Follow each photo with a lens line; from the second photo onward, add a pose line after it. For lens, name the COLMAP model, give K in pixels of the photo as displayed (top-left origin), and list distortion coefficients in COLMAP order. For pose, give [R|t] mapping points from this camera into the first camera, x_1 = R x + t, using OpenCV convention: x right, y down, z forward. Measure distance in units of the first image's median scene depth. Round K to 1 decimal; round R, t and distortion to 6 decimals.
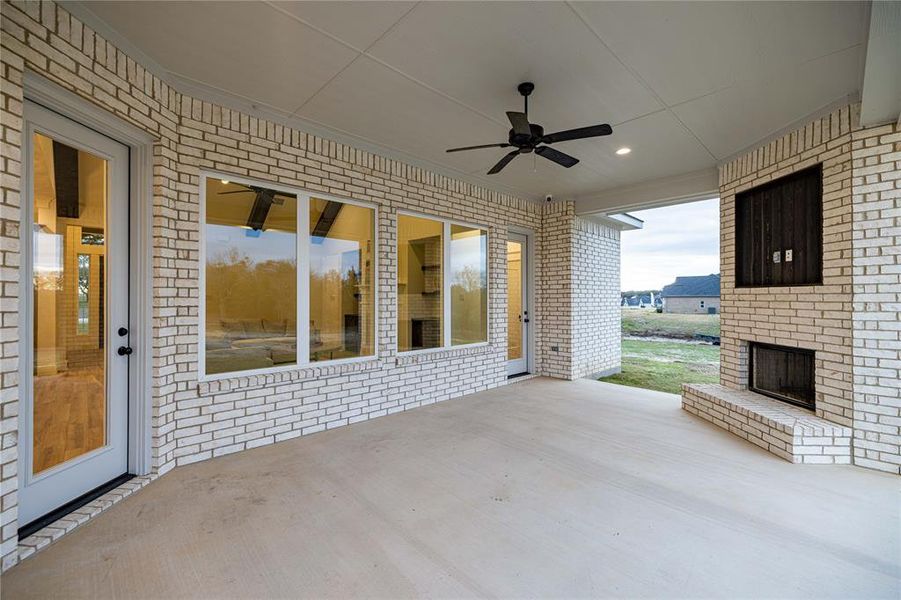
lens RADIAL K [[382.0, 0, 442.7], [0, 382.0, 298.9], [0, 0, 1]] dist [0.000915, 0.000025]
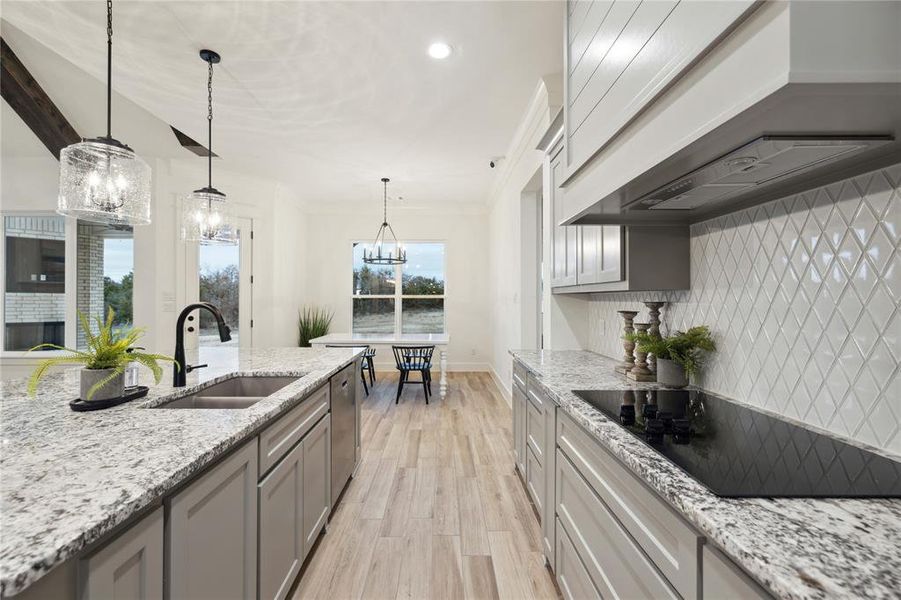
lens RADIAL K [[396.6, 0, 444.3], [0, 396.6, 296.8], [0, 0, 1]] dist [0.000539, -0.000902]
pose [[-0.733336, 0.002523, 0.679862, -2.103897], [-0.002364, 0.999978, -0.006260, -0.004116], [-0.679863, -0.006198, -0.733313, 1.106297]]
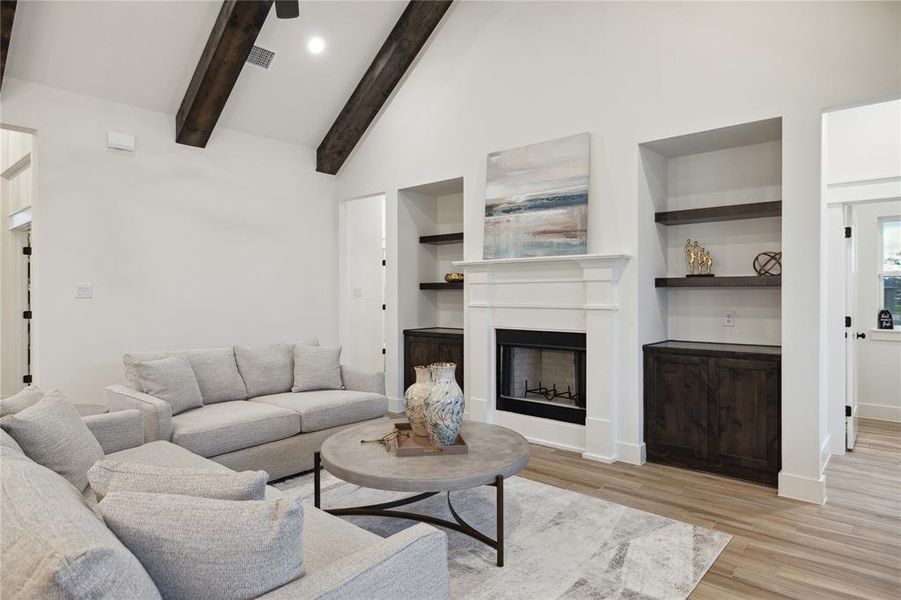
lens RADIAL K [[528.7, 0, 446.8], [0, 528.7, 292.2], [0, 0, 1]] dist [0.001230, 0.000042]
pose [[0.994810, -0.002926, 0.101703, -0.662391], [0.002780, 0.999995, 0.001570, -0.006991], [-0.101708, -0.001279, 0.994814, 0.943601]]
